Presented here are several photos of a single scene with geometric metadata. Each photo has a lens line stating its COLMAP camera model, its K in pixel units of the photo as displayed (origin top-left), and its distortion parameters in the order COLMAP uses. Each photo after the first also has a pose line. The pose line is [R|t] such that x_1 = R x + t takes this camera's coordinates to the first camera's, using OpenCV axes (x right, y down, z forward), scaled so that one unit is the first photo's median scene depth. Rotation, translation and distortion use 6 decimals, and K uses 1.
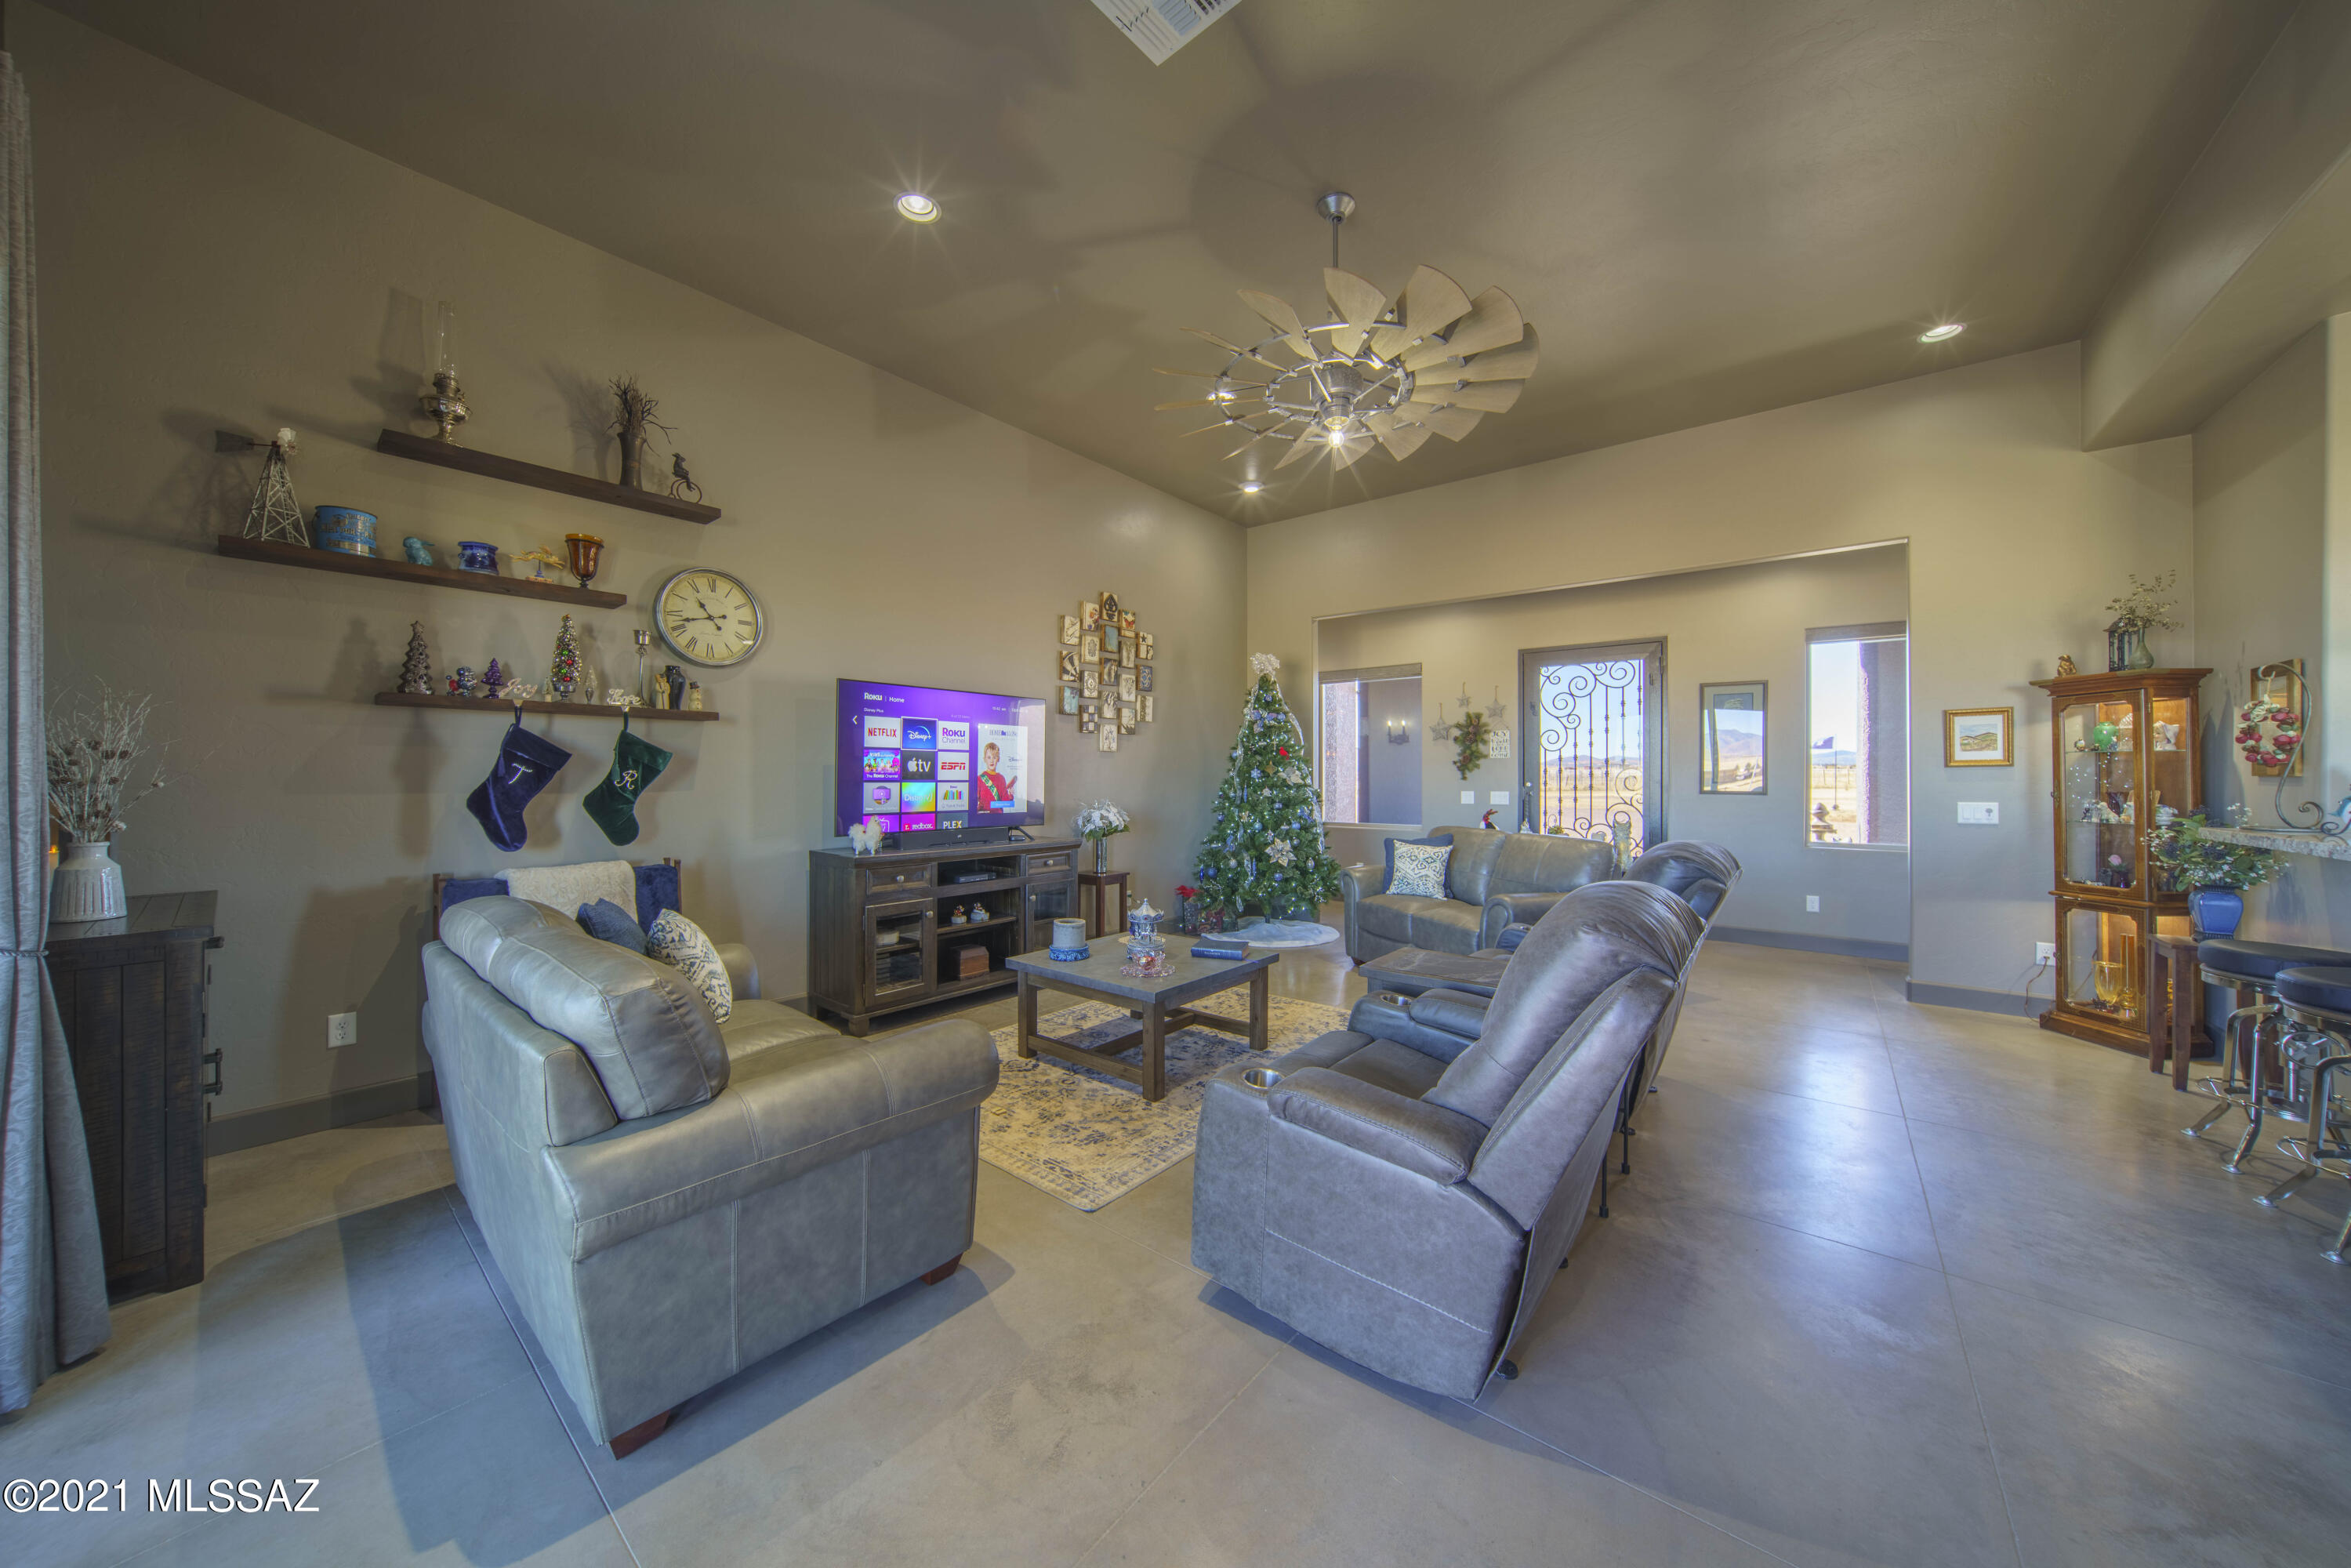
lens RADIAL K [[784.1, 0, 1172.6], [0, 784.1, 775.4], [0, 0, 1]] dist [-0.010455, 0.000006]
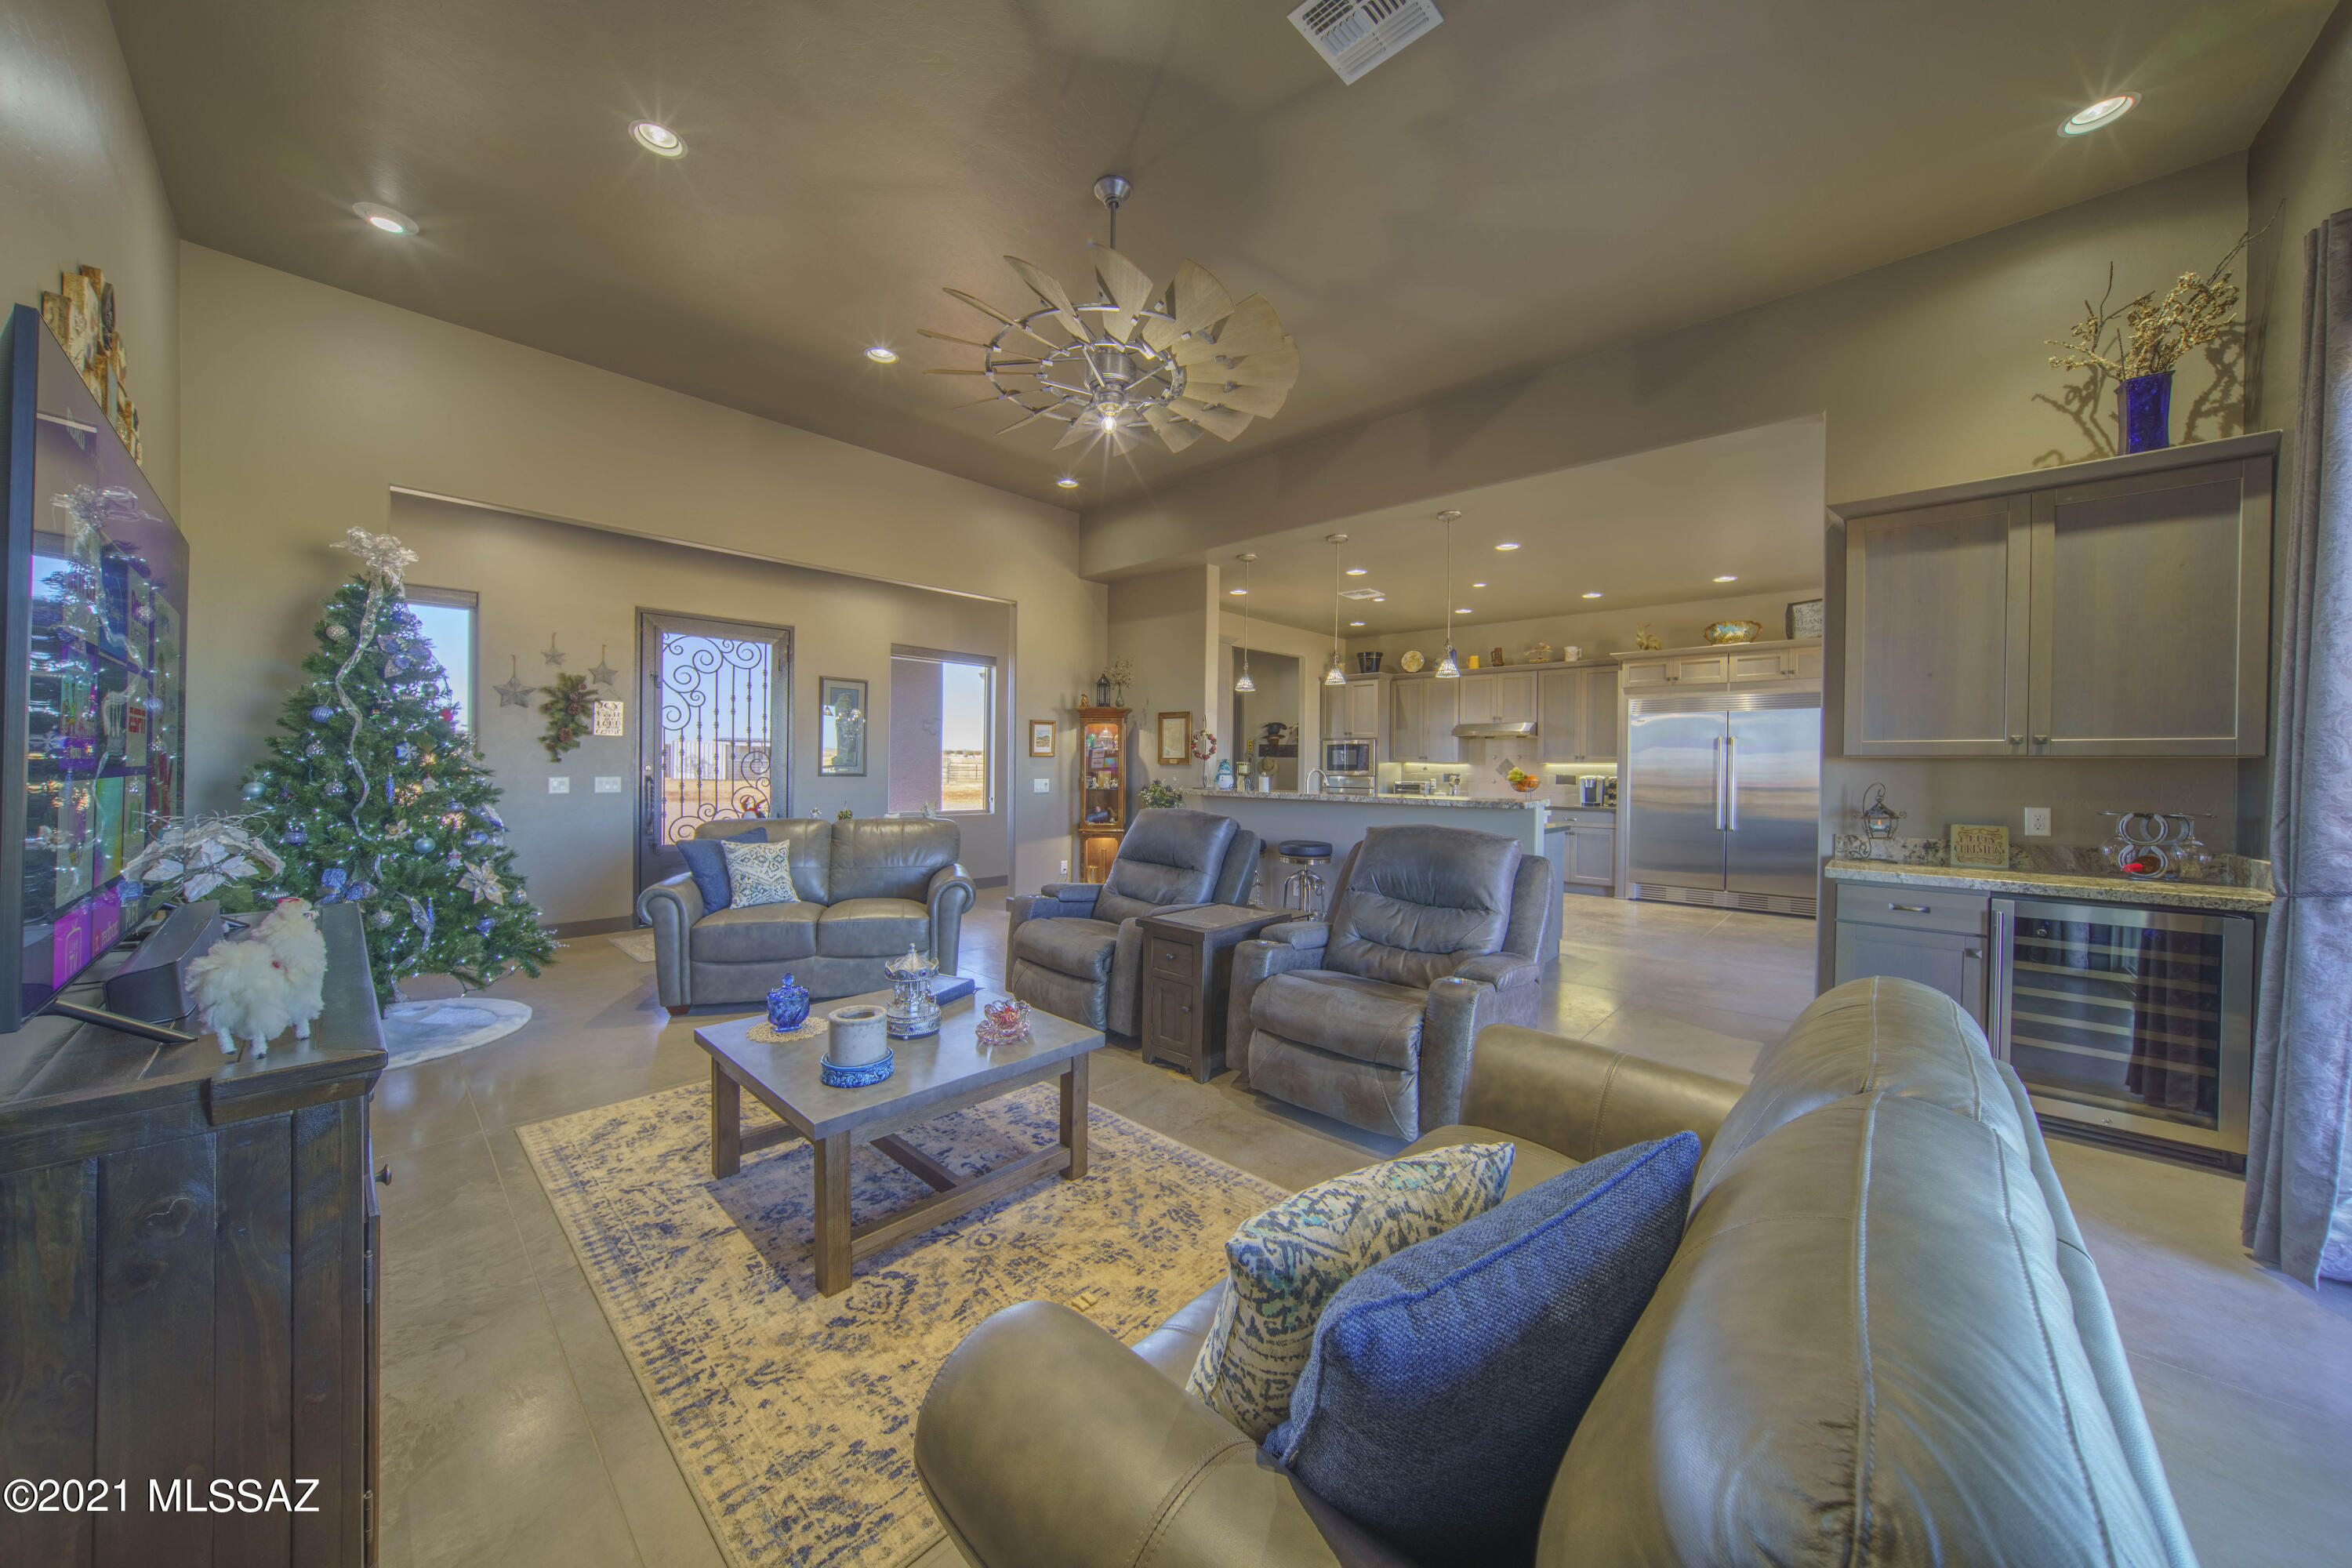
lens RADIAL K [[784.4, 0, 1169.5], [0, 784.4, 775.2], [0, 0, 1]] dist [-0.010455, 0.000006]
pose [[0.093488, -0.012393, 0.995543, -0.422683], [-0.011044, 0.999848, 0.013484, 0.001956], [-0.995559, -0.012256, 0.093337, 0.450694]]
